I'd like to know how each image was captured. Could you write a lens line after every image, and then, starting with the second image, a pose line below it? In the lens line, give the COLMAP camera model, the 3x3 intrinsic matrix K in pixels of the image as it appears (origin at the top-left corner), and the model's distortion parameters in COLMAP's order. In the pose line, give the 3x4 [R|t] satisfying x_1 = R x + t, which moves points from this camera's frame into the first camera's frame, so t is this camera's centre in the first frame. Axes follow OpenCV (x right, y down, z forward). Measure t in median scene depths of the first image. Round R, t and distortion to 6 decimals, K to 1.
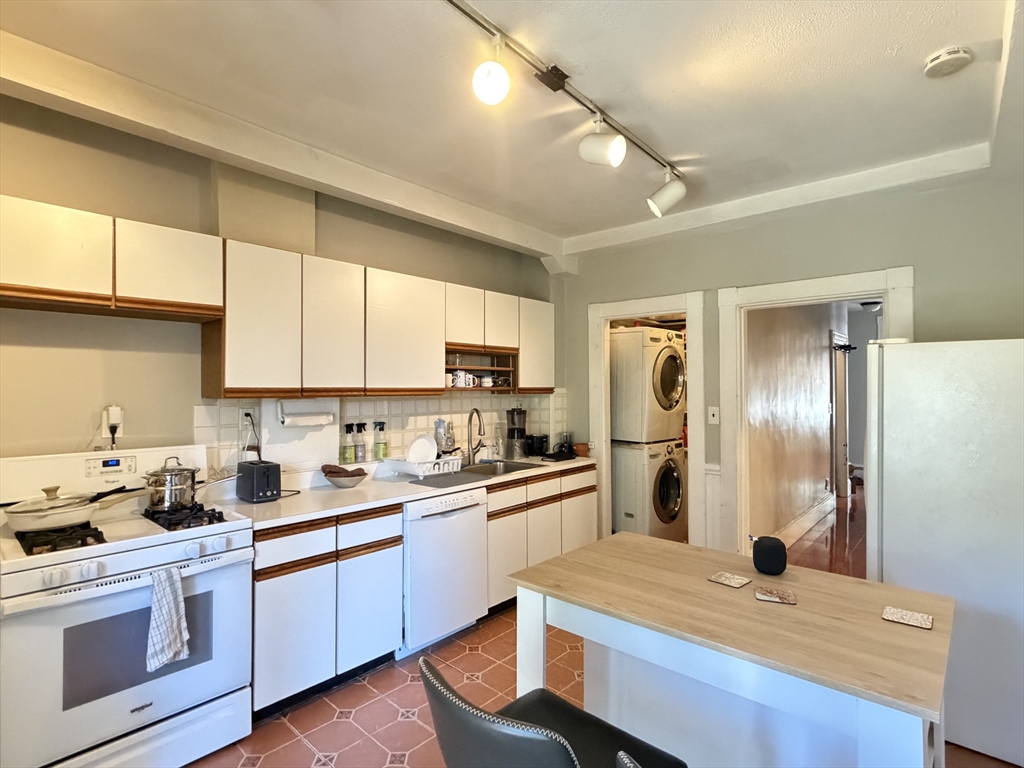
lens RADIAL K [[523.2, 0, 510.9], [0, 523.2, 381.5], [0, 0, 1]] dist [0.002878, -0.002709]
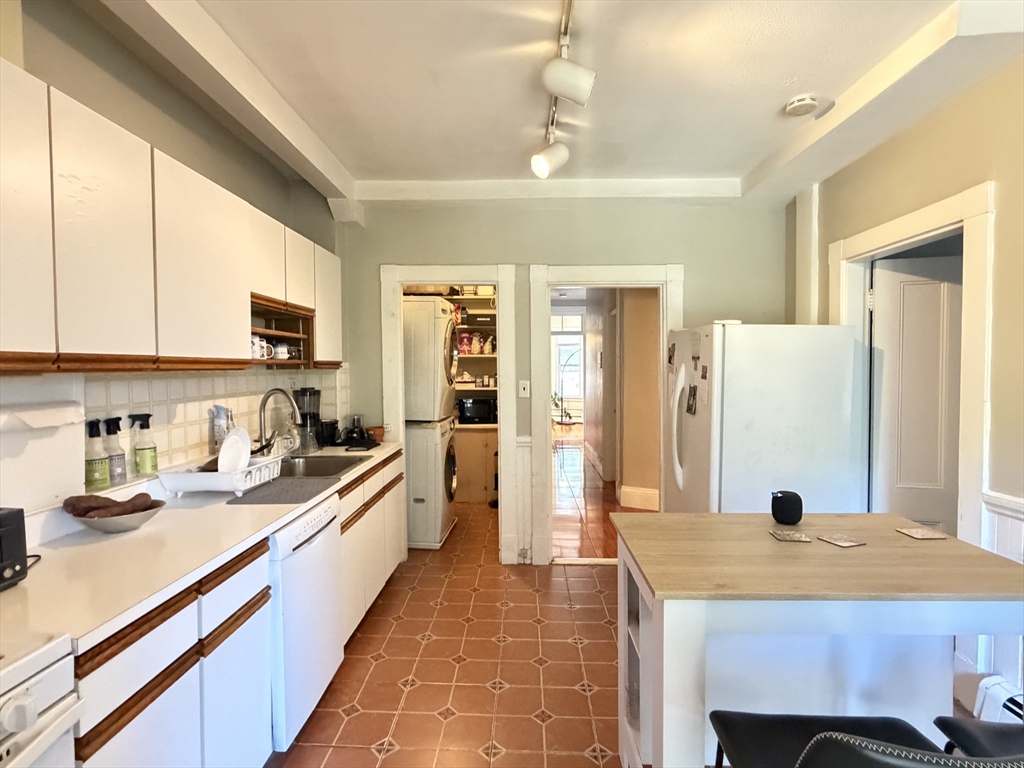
lens RADIAL K [[523.2, 0, 510.4], [0, 523.2, 381.7], [0, 0, 1]] dist [0.002878, -0.002709]
pose [[0.762060, -0.019478, 0.647213, -0.312833], [-0.006455, 0.999269, 0.037674, 0.013701], [-0.647474, -0.032887, 0.761378, 0.257426]]
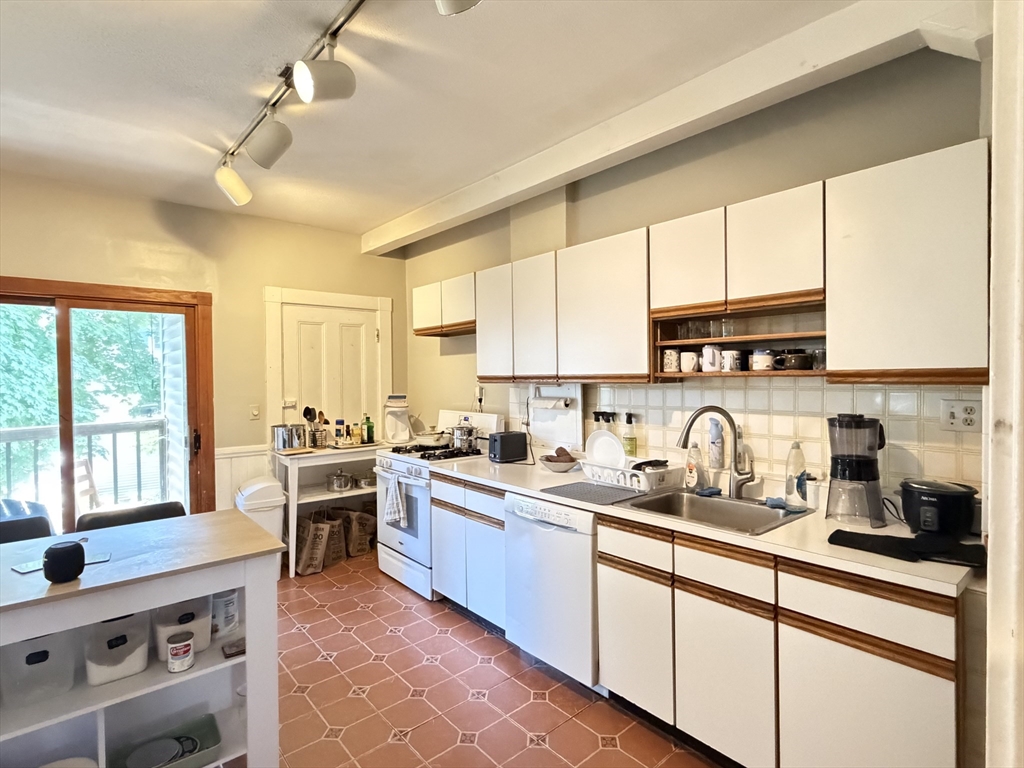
lens RADIAL K [[523.2, 0, 508.3], [0, 523.2, 384.7], [0, 0, 1]] dist [0.002878, -0.002709]
pose [[-0.136389, 0.021922, -0.990413, 0.619608], [0.026729, 0.999473, 0.018442, 0.008929], [0.990295, -0.023957, -0.136903, 0.910951]]
